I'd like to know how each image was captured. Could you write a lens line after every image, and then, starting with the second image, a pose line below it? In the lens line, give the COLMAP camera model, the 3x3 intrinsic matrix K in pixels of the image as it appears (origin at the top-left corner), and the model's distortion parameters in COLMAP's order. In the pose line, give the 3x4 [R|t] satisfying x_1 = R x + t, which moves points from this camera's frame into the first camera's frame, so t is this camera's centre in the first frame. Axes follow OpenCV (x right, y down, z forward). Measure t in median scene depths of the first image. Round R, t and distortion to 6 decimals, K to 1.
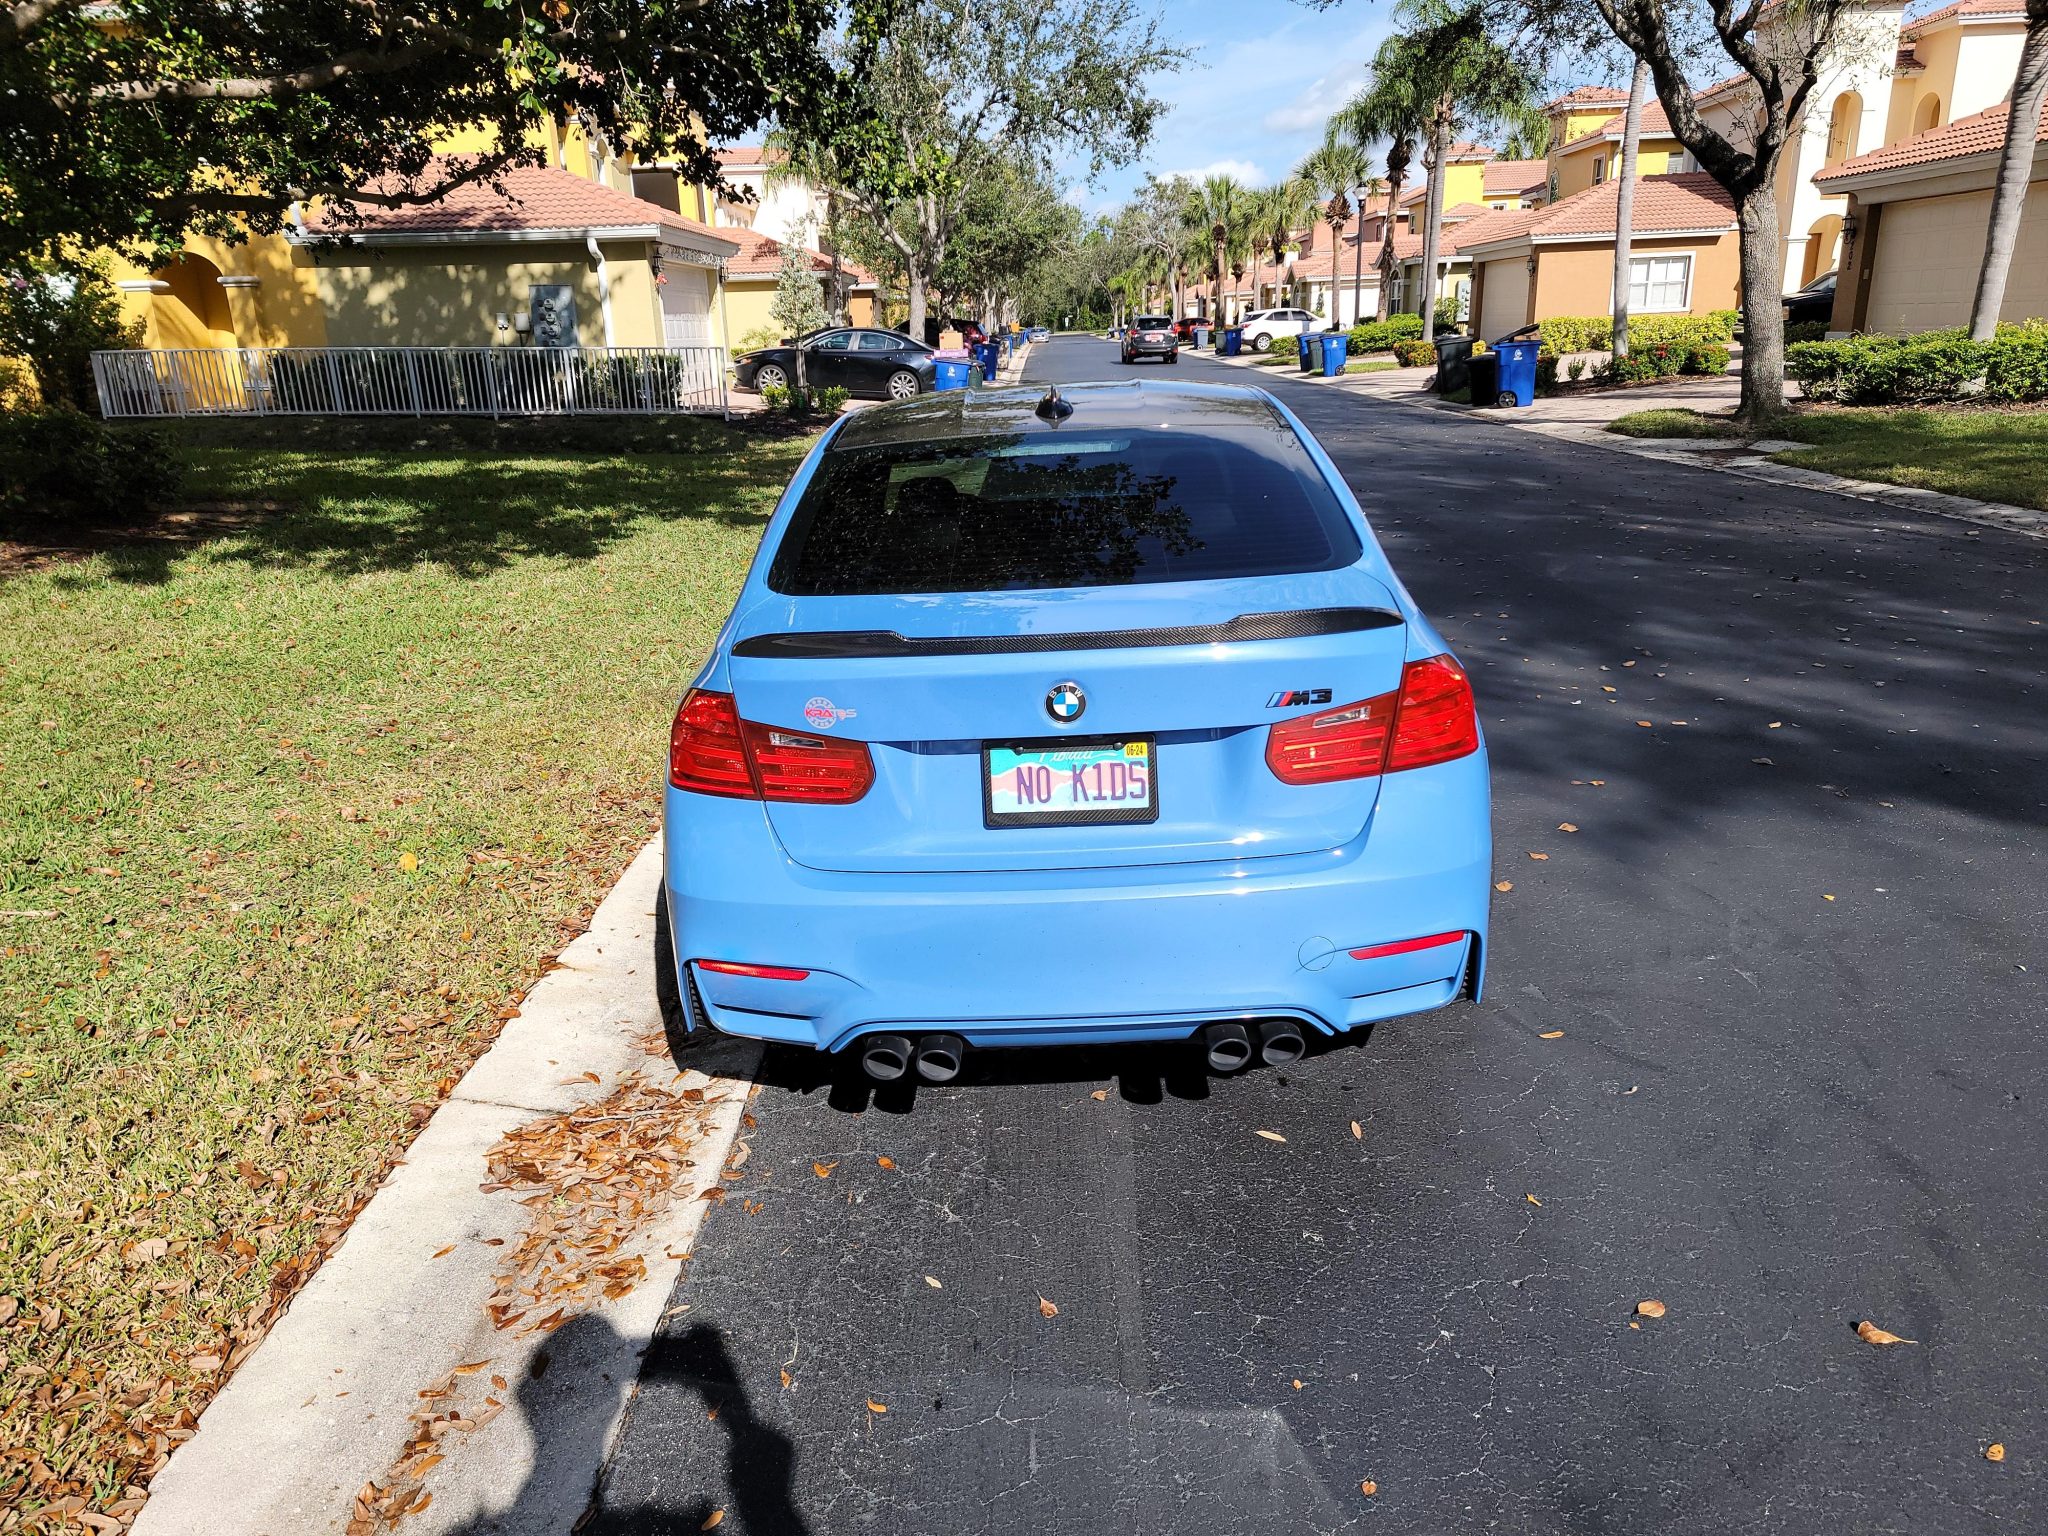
lens RADIAL K [[1414.7, 0, 1025.0], [0, 1414.7, 766.1], [0, 0, 1]] dist [0.079966, -0.064521]
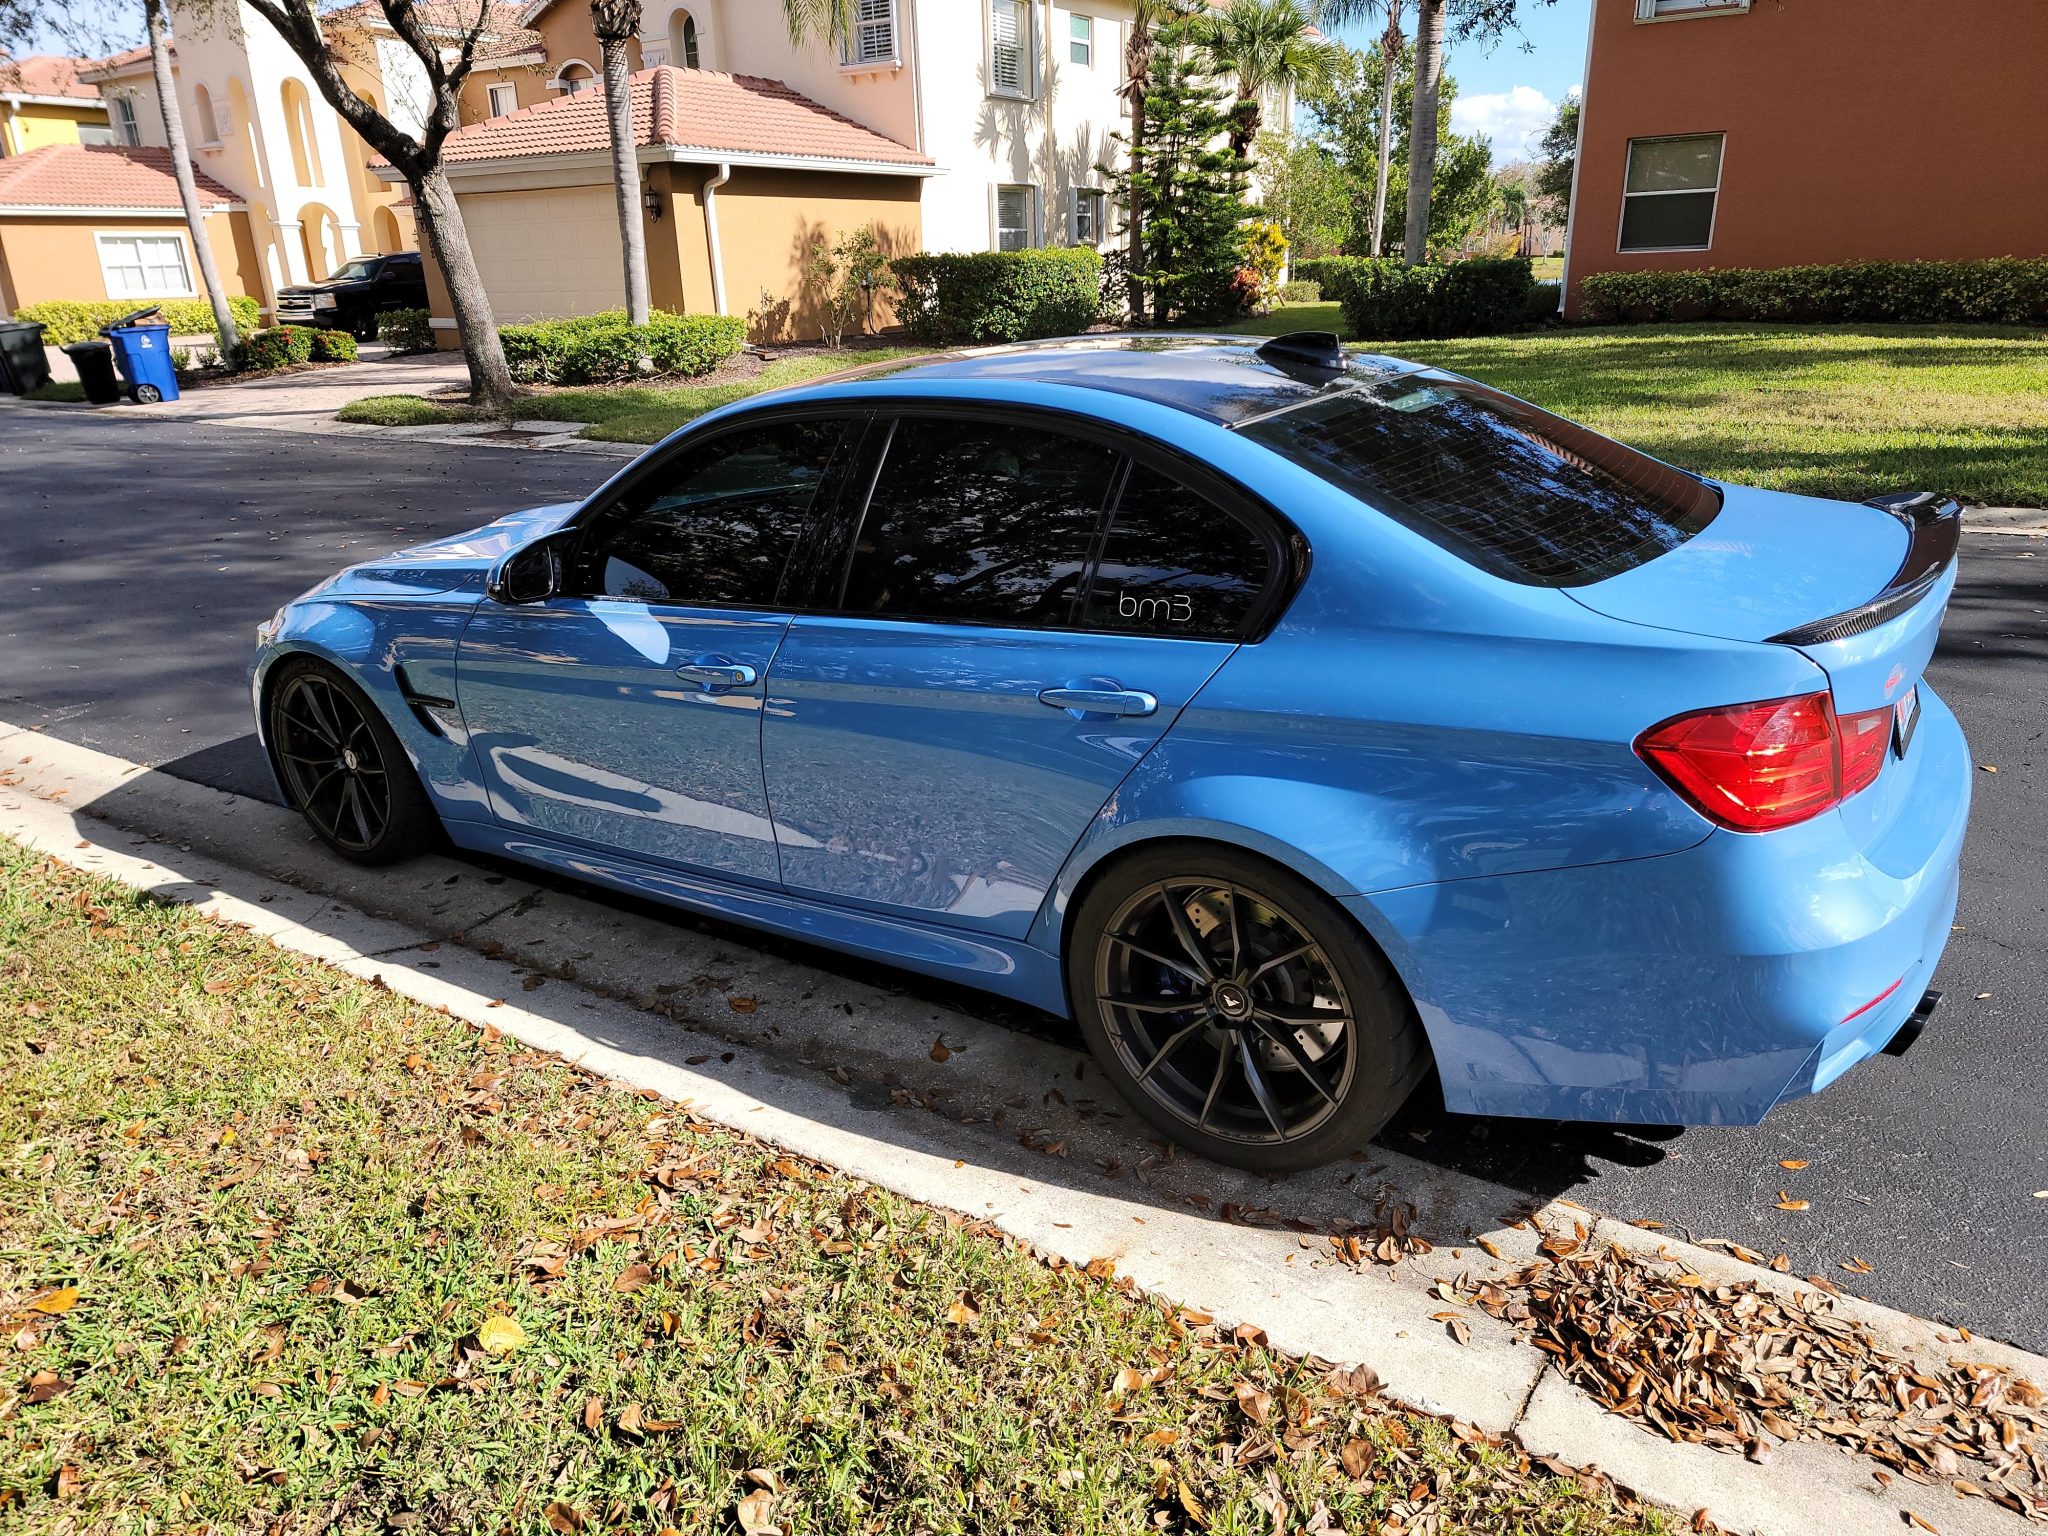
lens RADIAL K [[1414.7, 0, 1041.4], [0, 1414.7, 768.3], [0, 0, 1]] dist [0.079966, -0.064521]
pose [[0.541188, -0.261364, 0.799252, -0.082701], [0.255858, 0.956586, 0.139568, -0.017516], [-0.801032, 0.128962, 0.584566, 0.064730]]
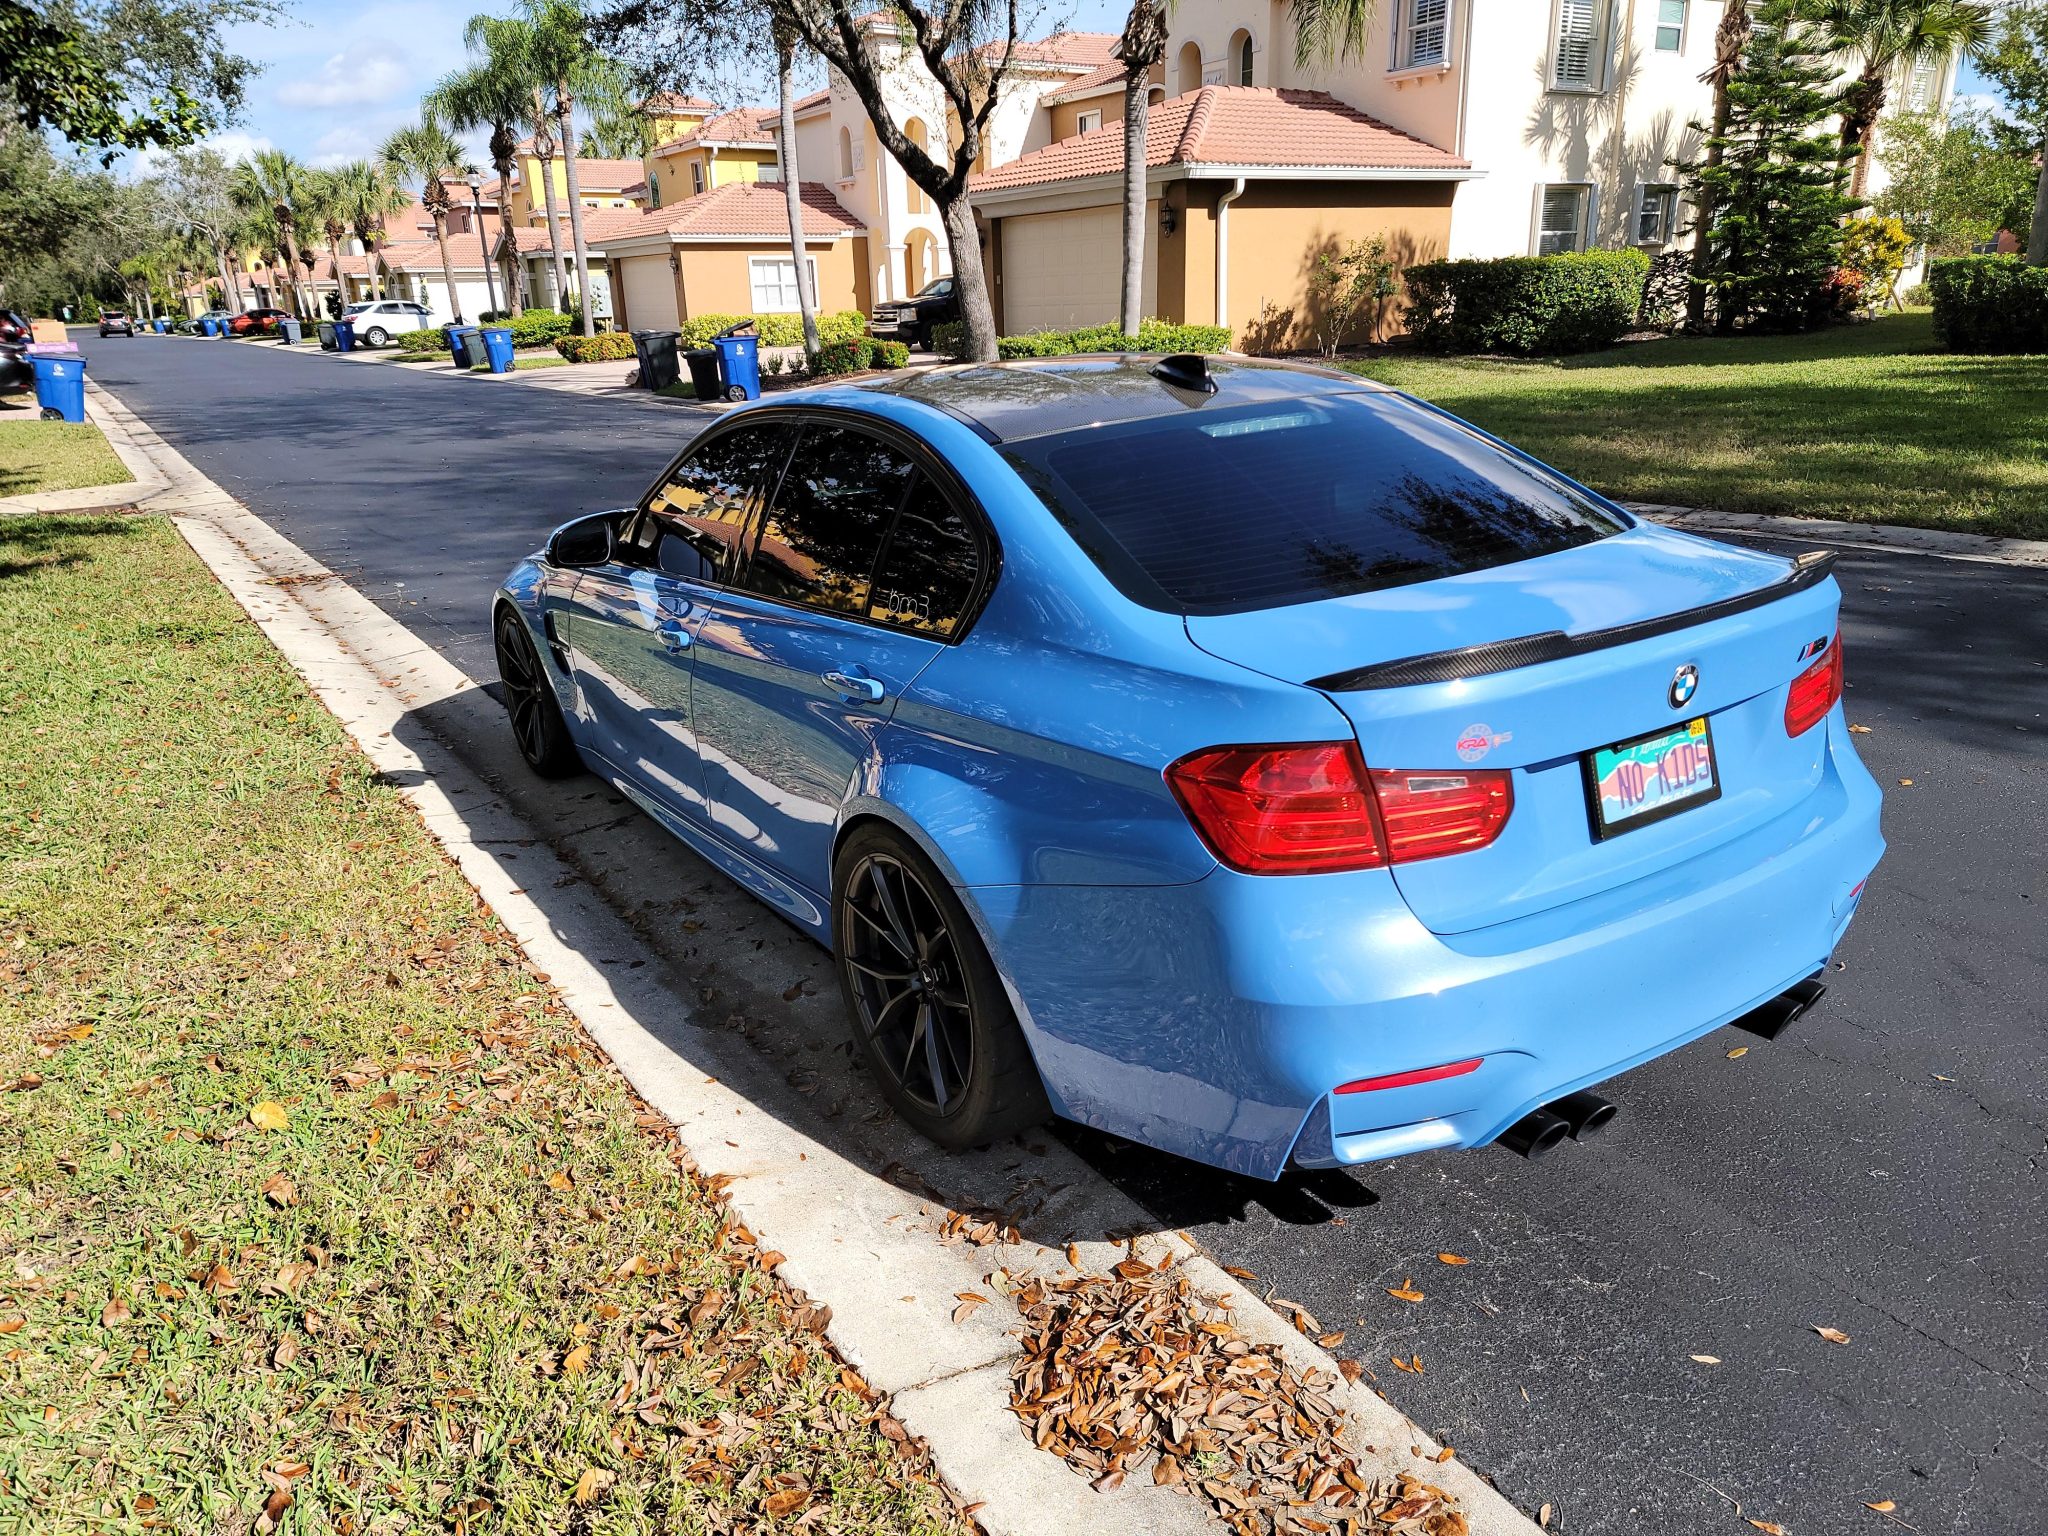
lens RADIAL K [[1414.7, 0, 1018.3], [0, 1414.7, 767.0], [0, 0, 1]] dist [0.079966, -0.064521]
pose [[0.829092, -0.169278, 0.532870, -0.057386], [0.168303, 0.984422, 0.050861, -0.007846], [-0.533179, 0.047515, 0.844667, 0.031878]]
